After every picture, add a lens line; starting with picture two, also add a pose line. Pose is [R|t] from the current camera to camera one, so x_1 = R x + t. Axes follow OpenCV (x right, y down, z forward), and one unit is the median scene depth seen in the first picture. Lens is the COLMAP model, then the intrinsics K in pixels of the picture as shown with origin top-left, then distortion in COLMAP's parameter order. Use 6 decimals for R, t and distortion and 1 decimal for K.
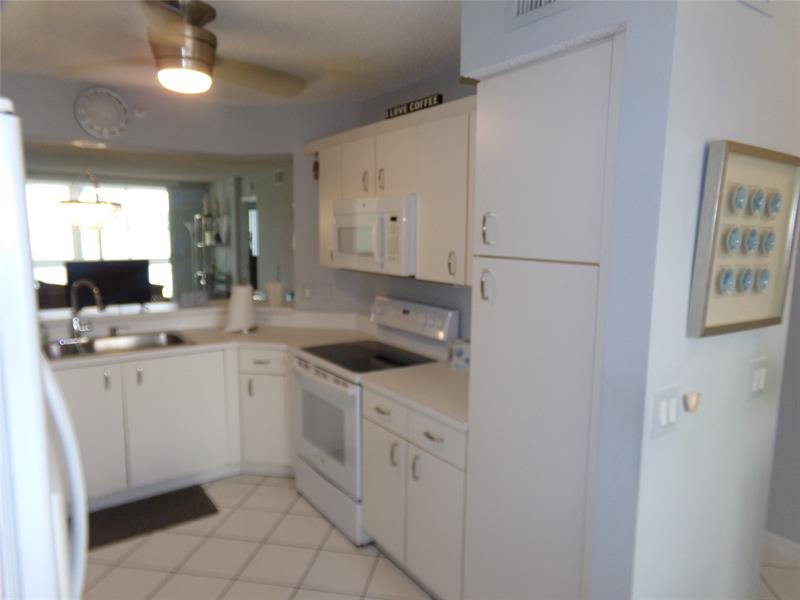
lens RADIAL K [[550.3, 0, 400.0], [0, 550.3, 300.0], [0, 0, 1]] dist [-0.055500, 0.108079]
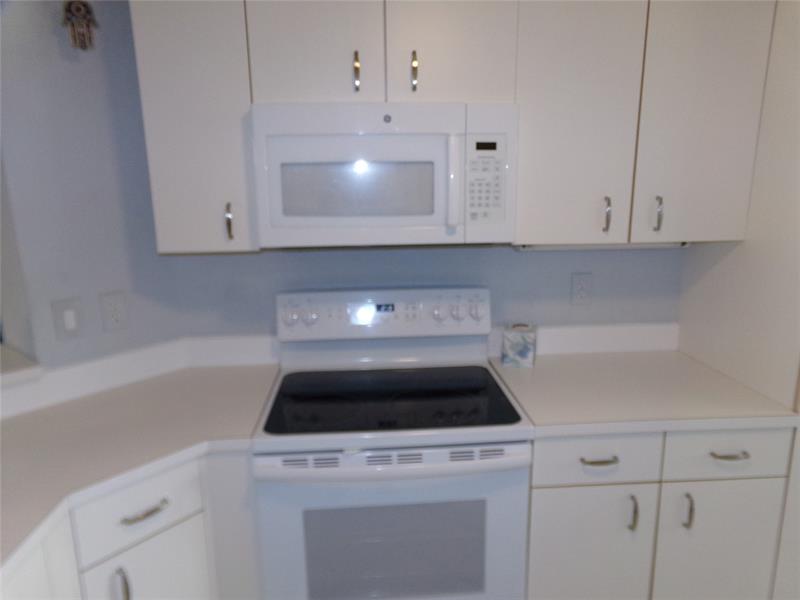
lens RADIAL K [[550.3, 0, 400.0], [0, 550.3, 300.0], [0, 0, 1]] dist [-0.055500, 0.108079]
pose [[0.514508, -0.195955, 0.834795, -0.566527], [0.130883, 0.980078, 0.149391, -0.086738], [-0.847438, 0.032398, 0.529905, 0.778534]]
